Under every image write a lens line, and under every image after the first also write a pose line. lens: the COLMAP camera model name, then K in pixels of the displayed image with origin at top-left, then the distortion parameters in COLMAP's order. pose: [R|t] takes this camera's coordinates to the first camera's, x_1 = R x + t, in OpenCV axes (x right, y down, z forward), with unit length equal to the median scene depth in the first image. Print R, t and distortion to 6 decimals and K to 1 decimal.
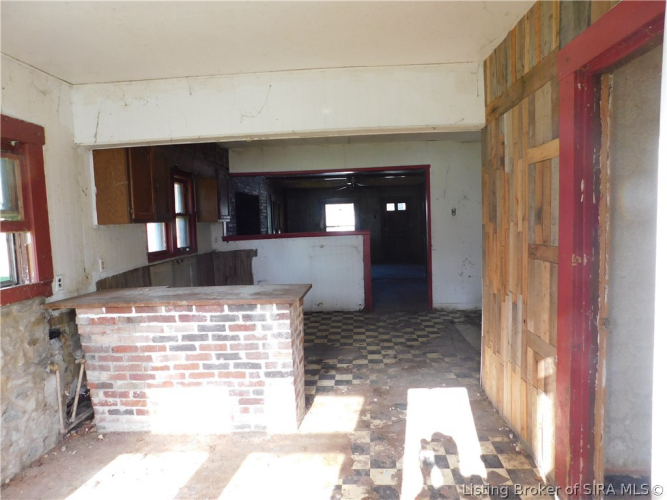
lens RADIAL K [[443.1, 0, 334.6], [0, 443.1, 254.7], [0, 0, 1]] dist [-0.070498, 0.071438]
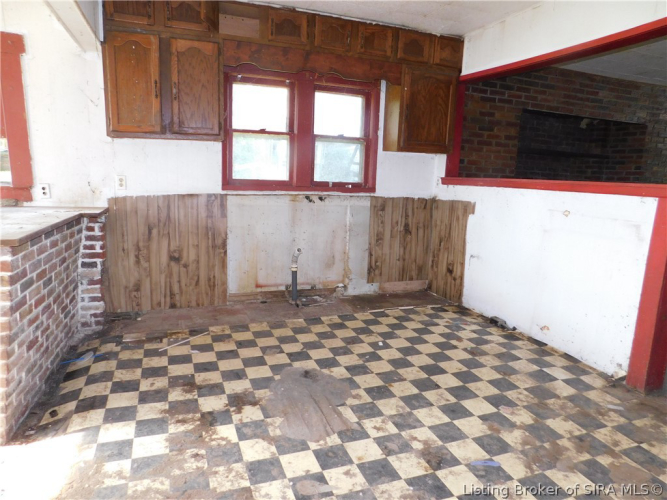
lens RADIAL K [[443.1, 0, 334.6], [0, 443.1, 254.7], [0, 0, 1]] dist [-0.070498, 0.071438]
pose [[0.390678, 0.228499, -0.891717, 0.401344], [-0.121562, 0.973025, 0.196075, -0.049823], [0.912466, 0.031797, 0.407916, 0.779971]]
